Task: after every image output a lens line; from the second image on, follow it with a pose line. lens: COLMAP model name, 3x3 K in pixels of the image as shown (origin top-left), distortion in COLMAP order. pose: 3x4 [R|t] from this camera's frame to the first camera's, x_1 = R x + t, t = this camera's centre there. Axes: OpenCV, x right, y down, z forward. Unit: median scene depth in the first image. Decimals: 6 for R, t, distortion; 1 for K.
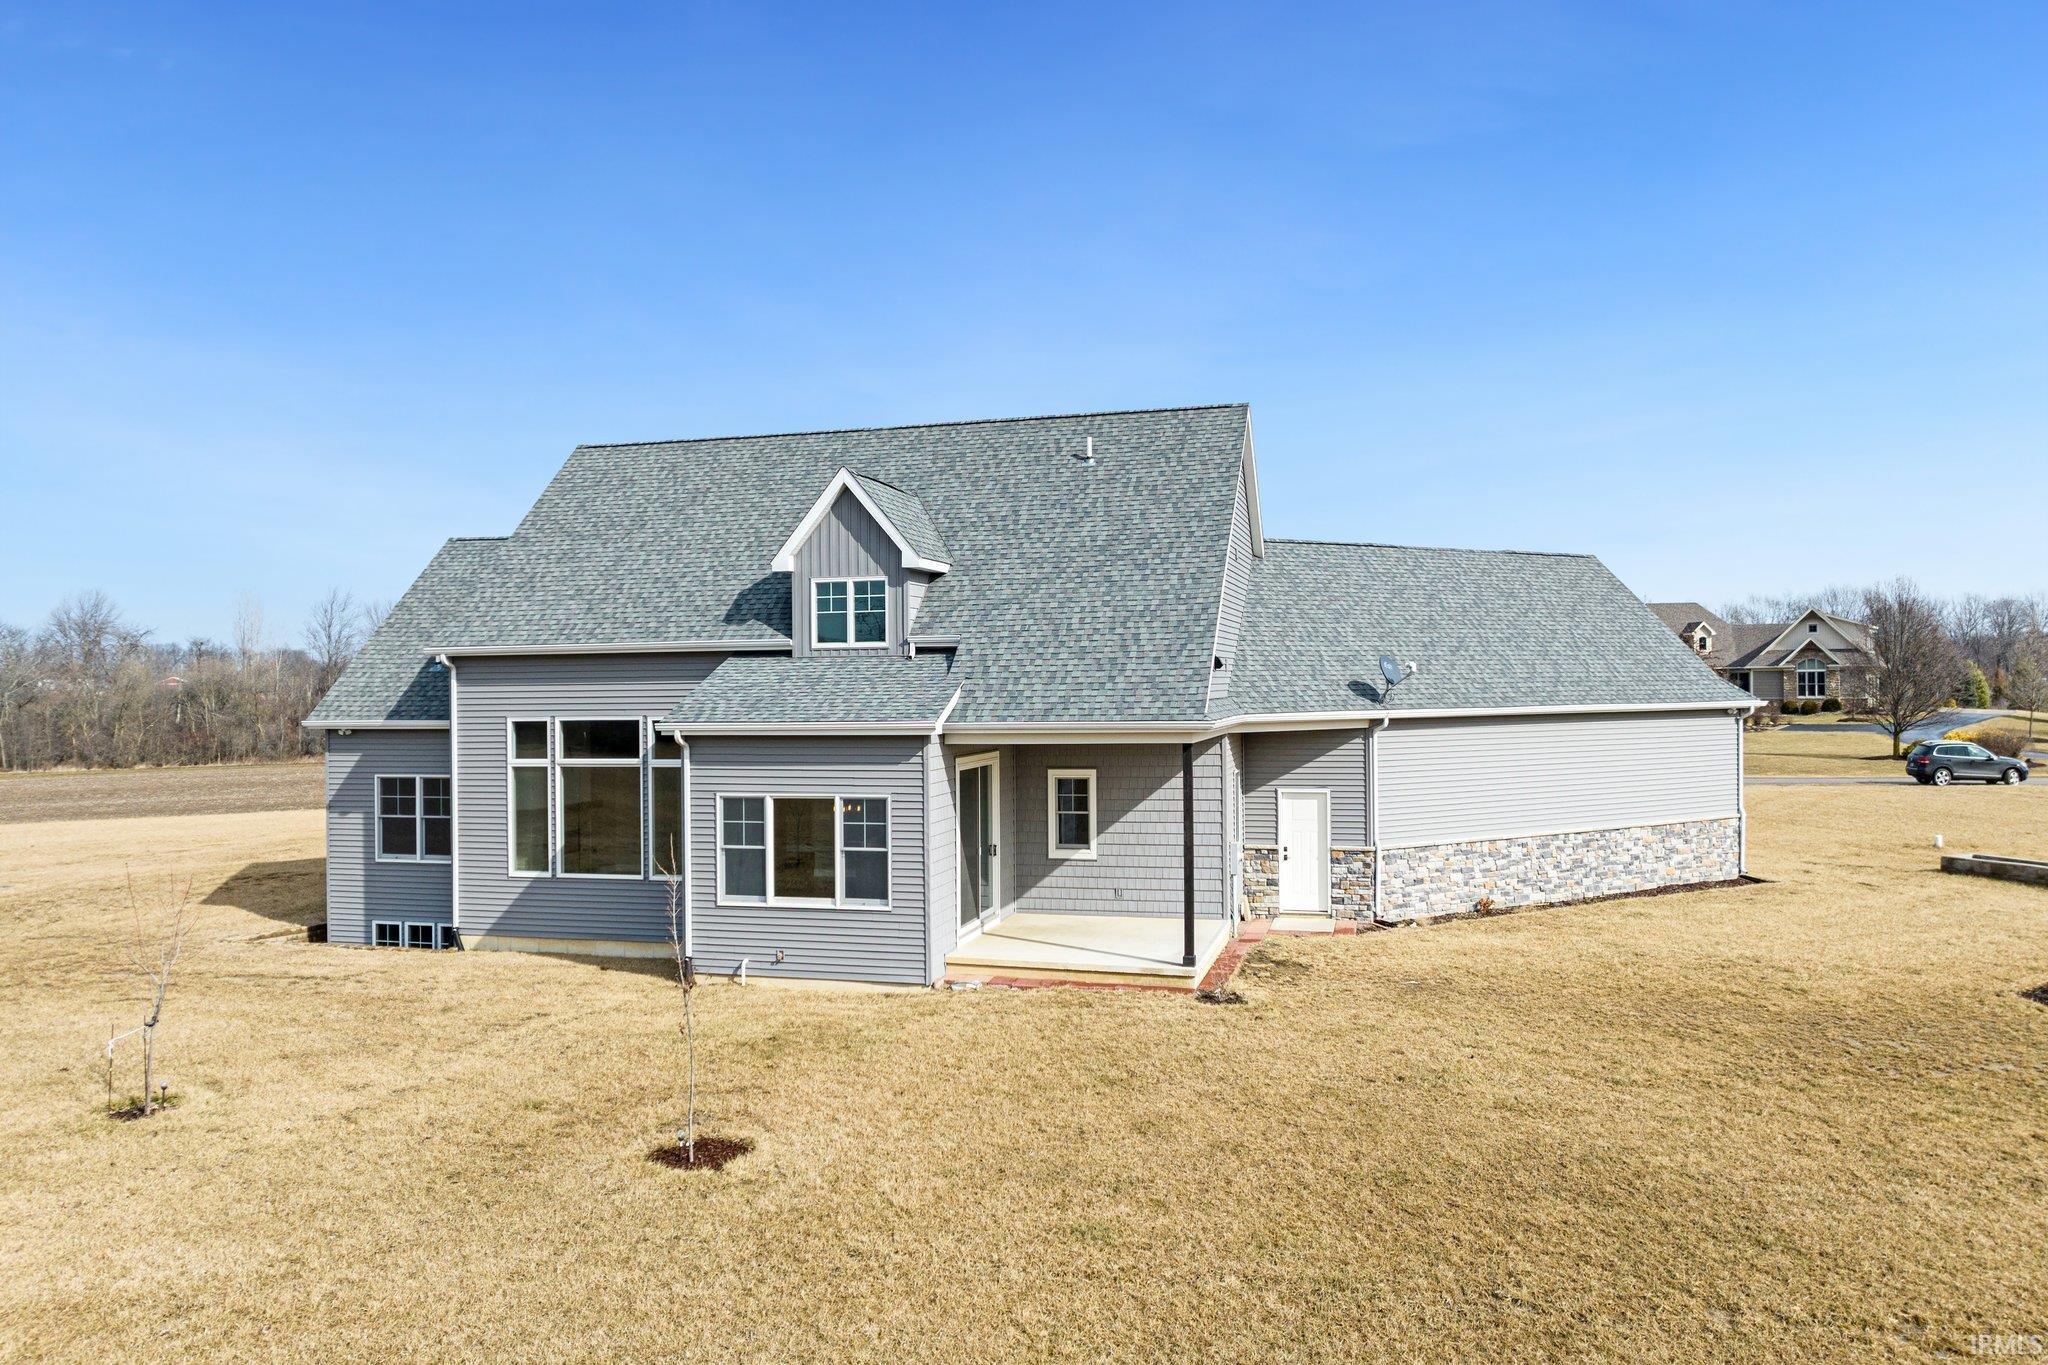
lens RADIAL K [[1593.5, 0, 939.1], [0, 1593.5, 743.1], [0, 0, 1]] dist [0.005120, 0.007705]
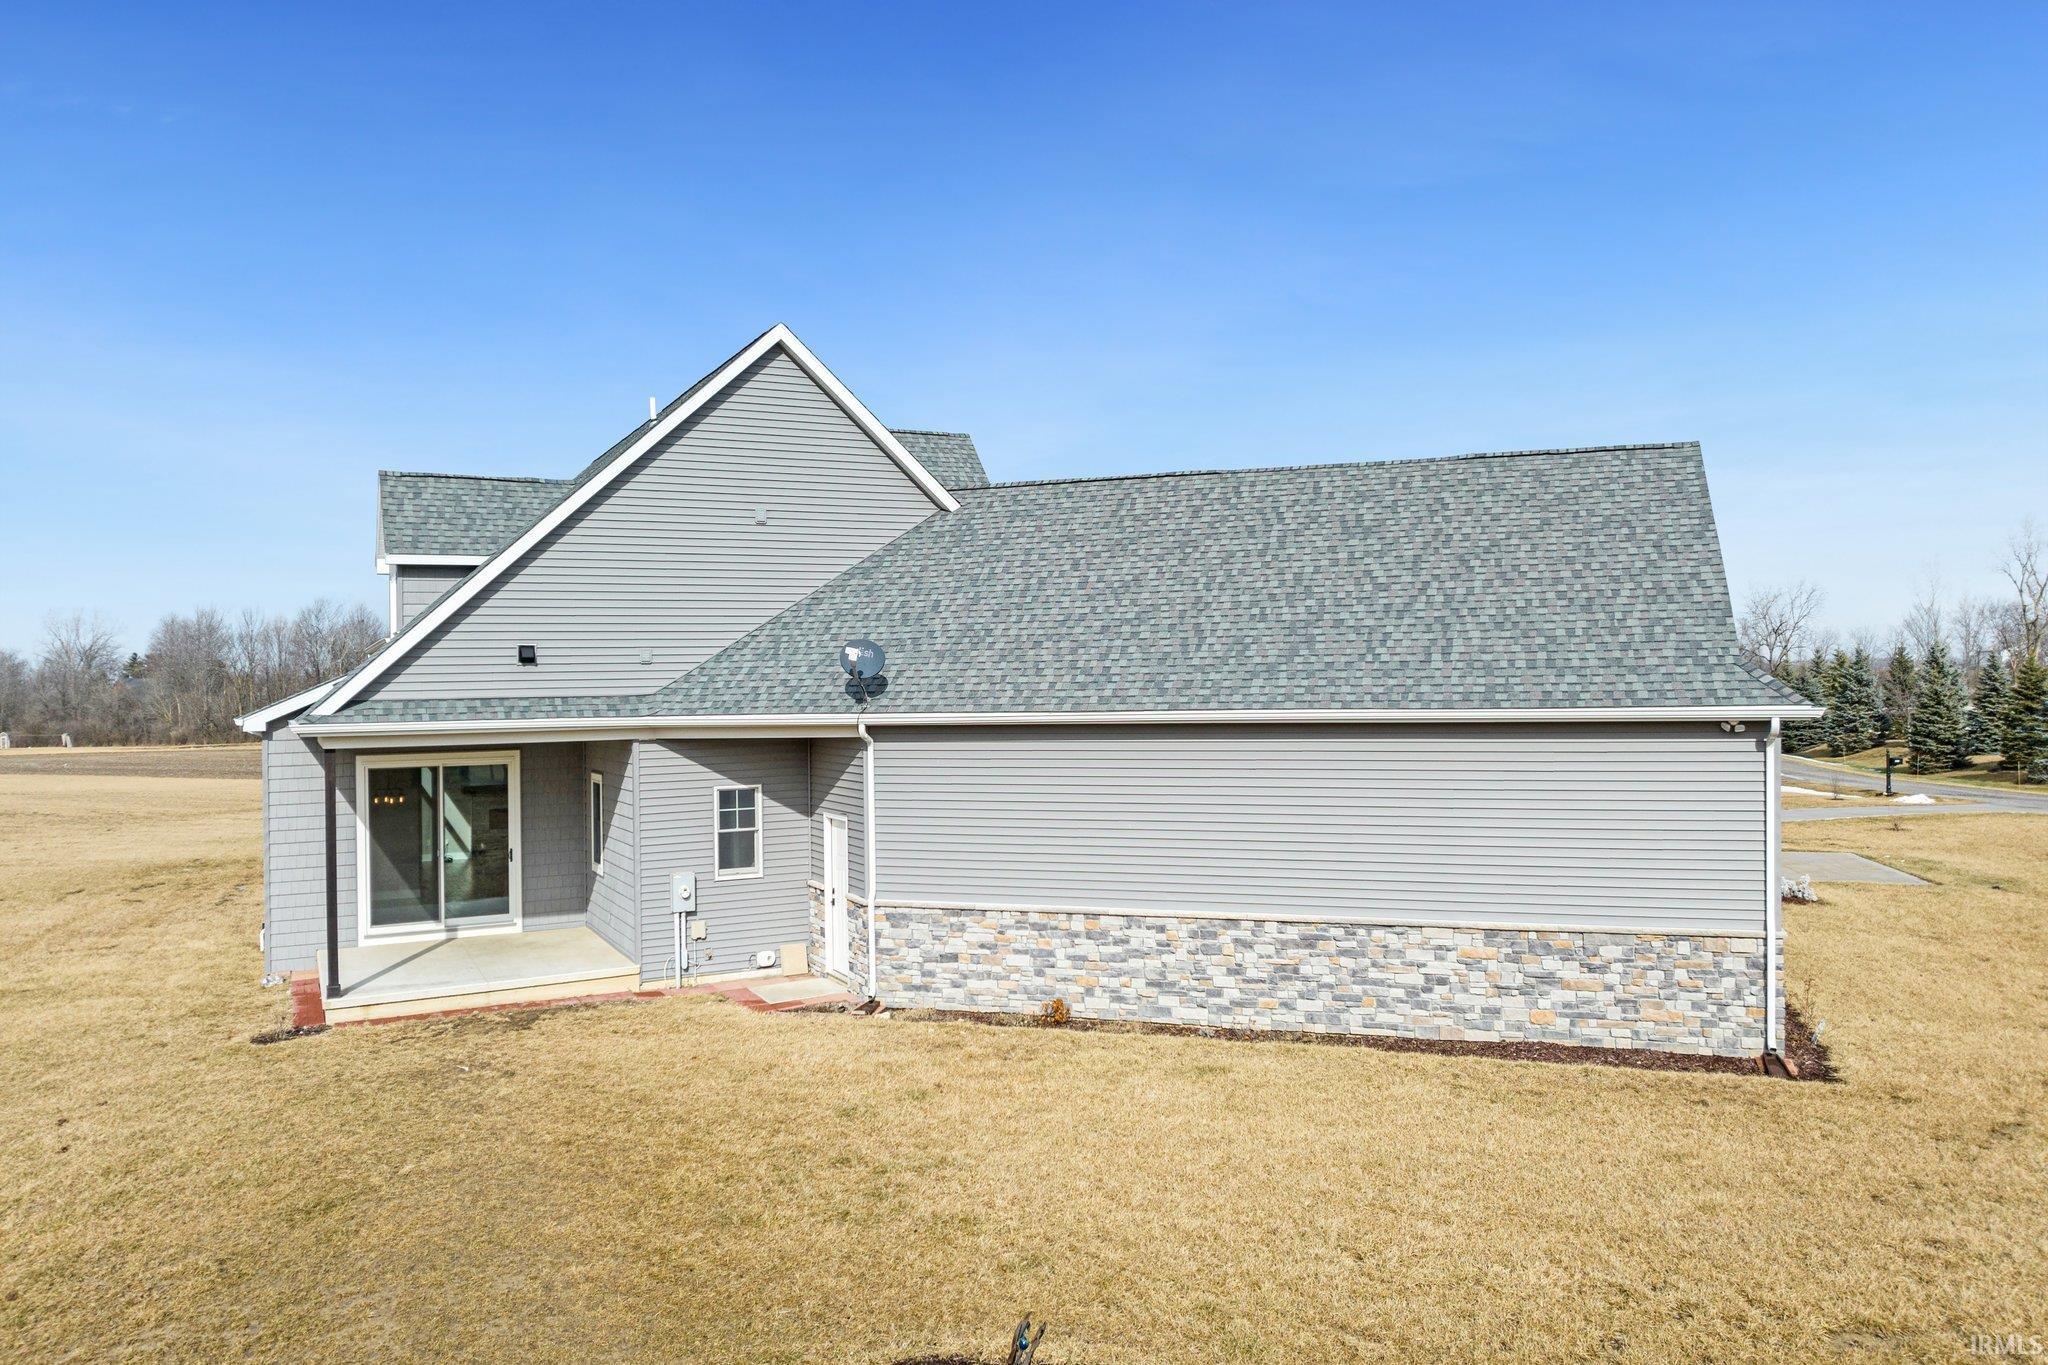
lens RADIAL K [[1617.5, 0, 1024.0], [0, 1617.5, 682.5], [0, 0, 1]] dist [-0.002394, -0.003417]
pose [[0.611965, 0.002804, -0.790880, 0.950287], [-0.019733, 0.999737, -0.011725, -0.029045], [0.790638, 0.022782, 0.611860, 0.628015]]
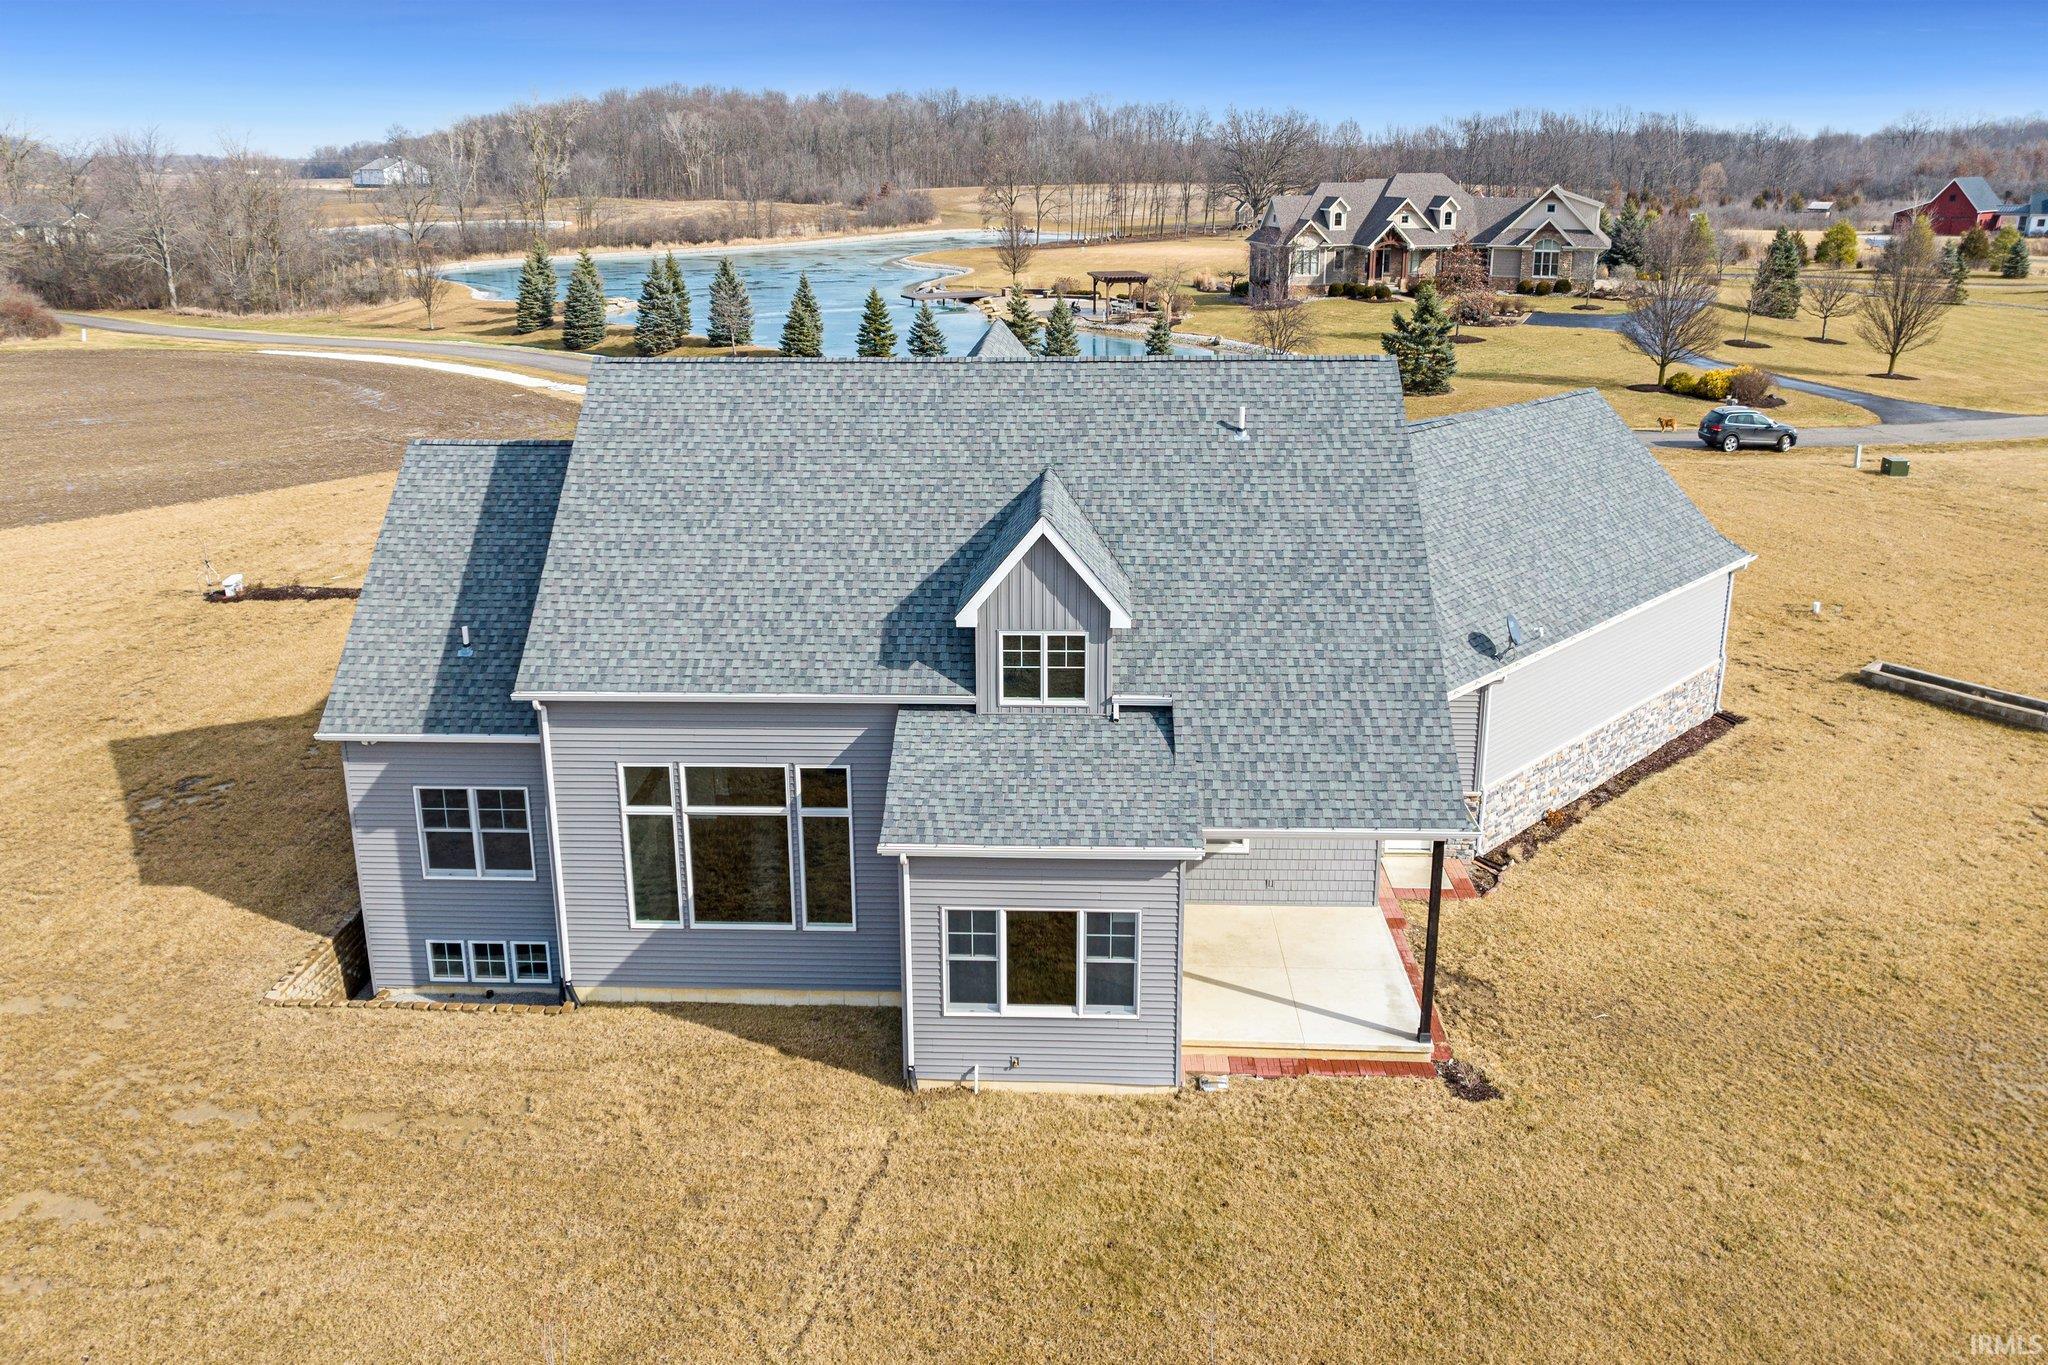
lens RADIAL K [[1617.5, 0, 1024.0], [0, 1617.5, 682.5], [0, 0, 1]] dist [-0.002394, -0.003417]
pose [[0.967269, -0.074822, 0.242470, -0.268362], [0.004747, 0.960707, 0.277523, -0.304369], [-0.253708, -0.267289, 0.929618, 0.133298]]
